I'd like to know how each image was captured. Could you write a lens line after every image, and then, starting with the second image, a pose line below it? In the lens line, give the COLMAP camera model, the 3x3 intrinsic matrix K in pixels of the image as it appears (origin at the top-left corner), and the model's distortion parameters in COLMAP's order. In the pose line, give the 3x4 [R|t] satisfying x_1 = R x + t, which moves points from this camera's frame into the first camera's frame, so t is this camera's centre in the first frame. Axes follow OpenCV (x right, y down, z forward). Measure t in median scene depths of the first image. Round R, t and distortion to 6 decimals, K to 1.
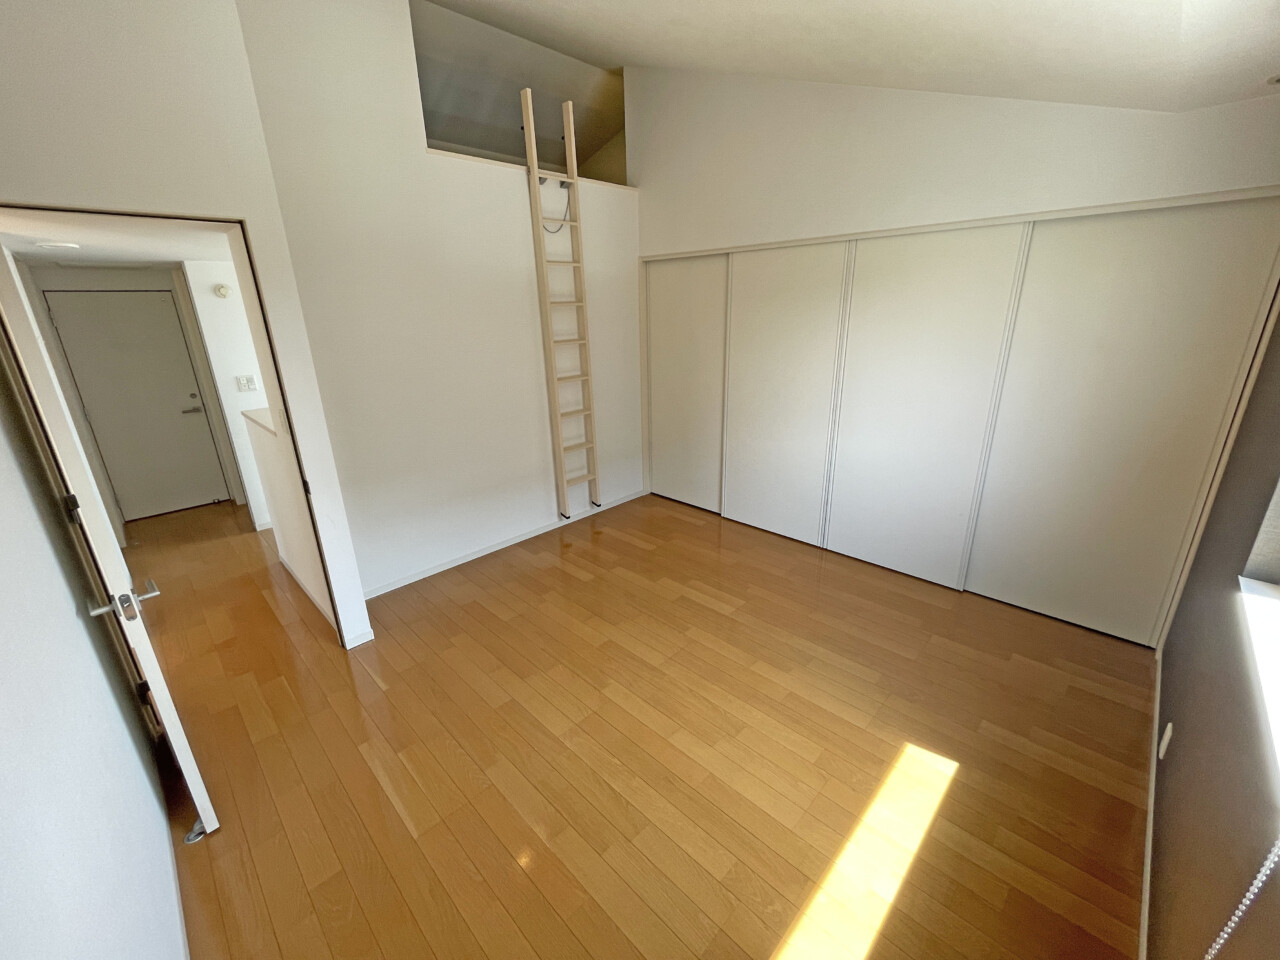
lens RADIAL K [[520.3, 0, 639.9], [0, 520.3, 476.7], [0, 0, 1]] dist [-0.001688, -0.000142]
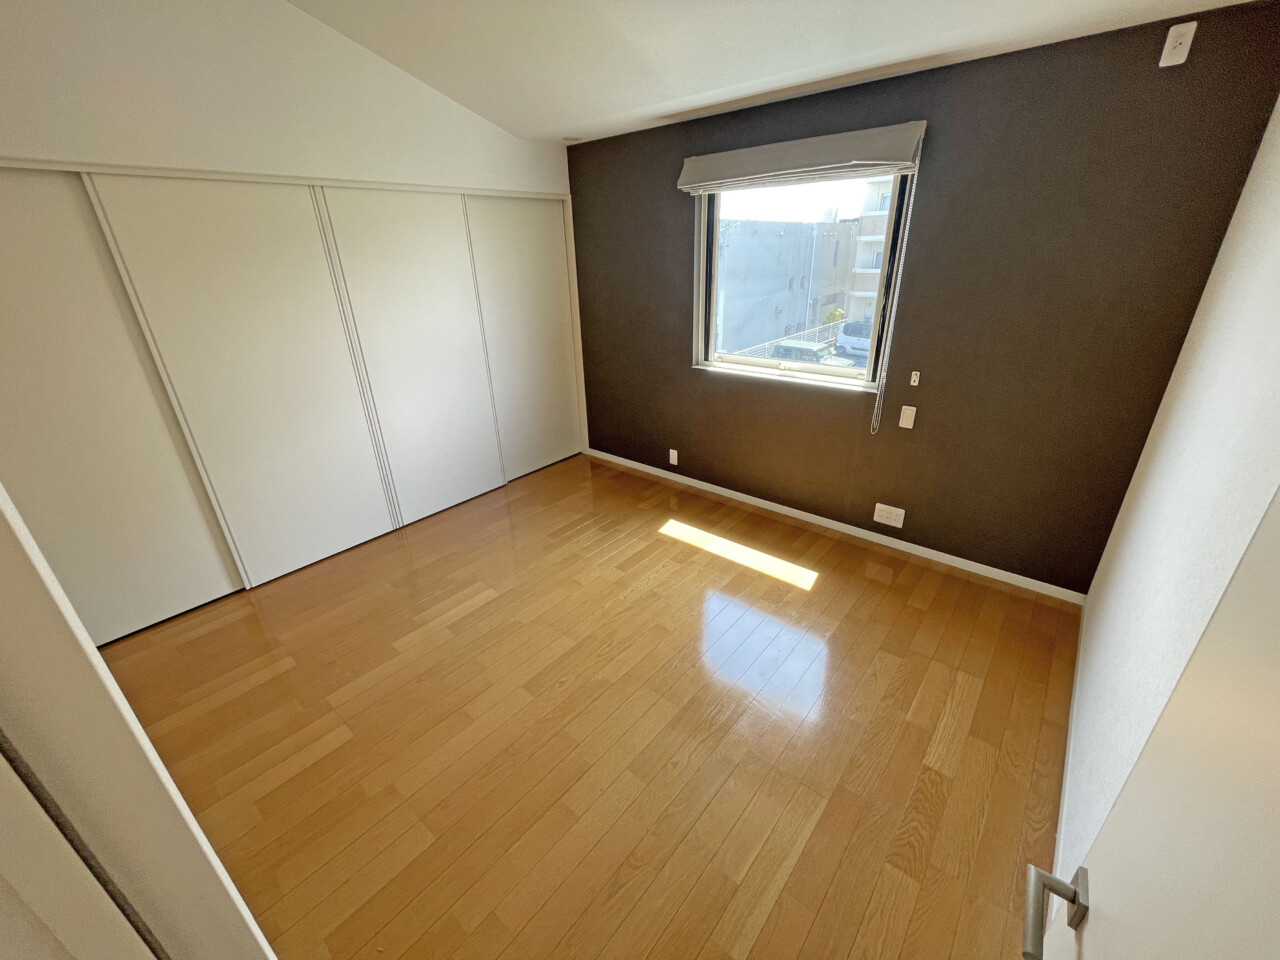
lens RADIAL K [[520.3, 0, 635.8], [0, 520.3, 474.8], [0, 0, 1]] dist [-0.001688, -0.000142]
pose [[-0.069479, -0.375476, 0.924224, -0.553609], [0.343129, 0.860939, 0.375561, -0.164666], [-0.936715, 0.343221, 0.069019, 0.543988]]
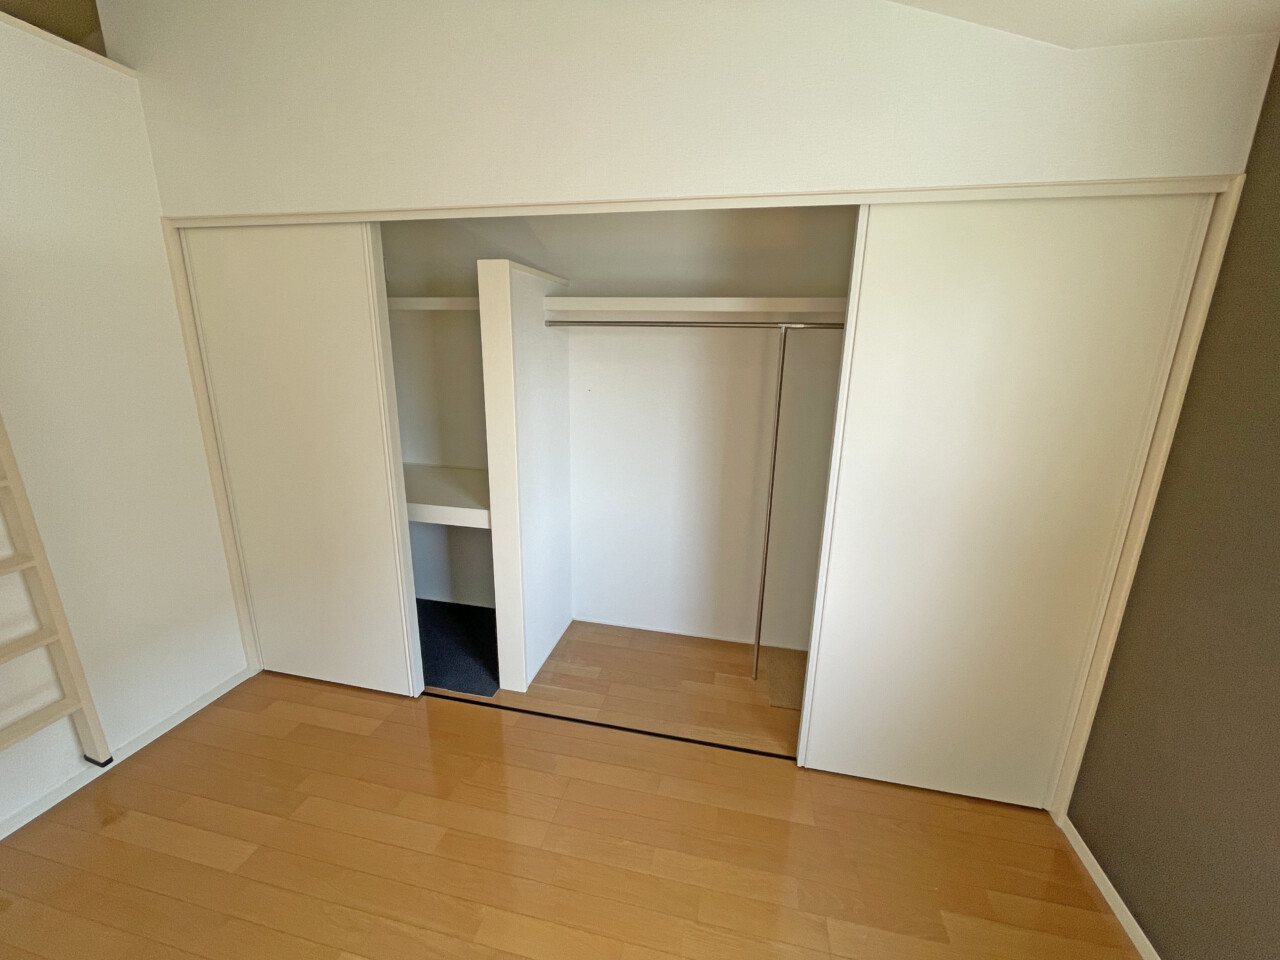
lens RADIAL K [[520.3, 0, 630.8], [0, 520.3, 478.2], [0, 0, 1]] dist [-0.001688, -0.000142]
pose [[0.848896, -0.093882, 0.520156, 0.113829], [0.125652, 0.991732, -0.026068, -0.141517], [-0.513408, 0.087488, 0.853674, 0.474944]]
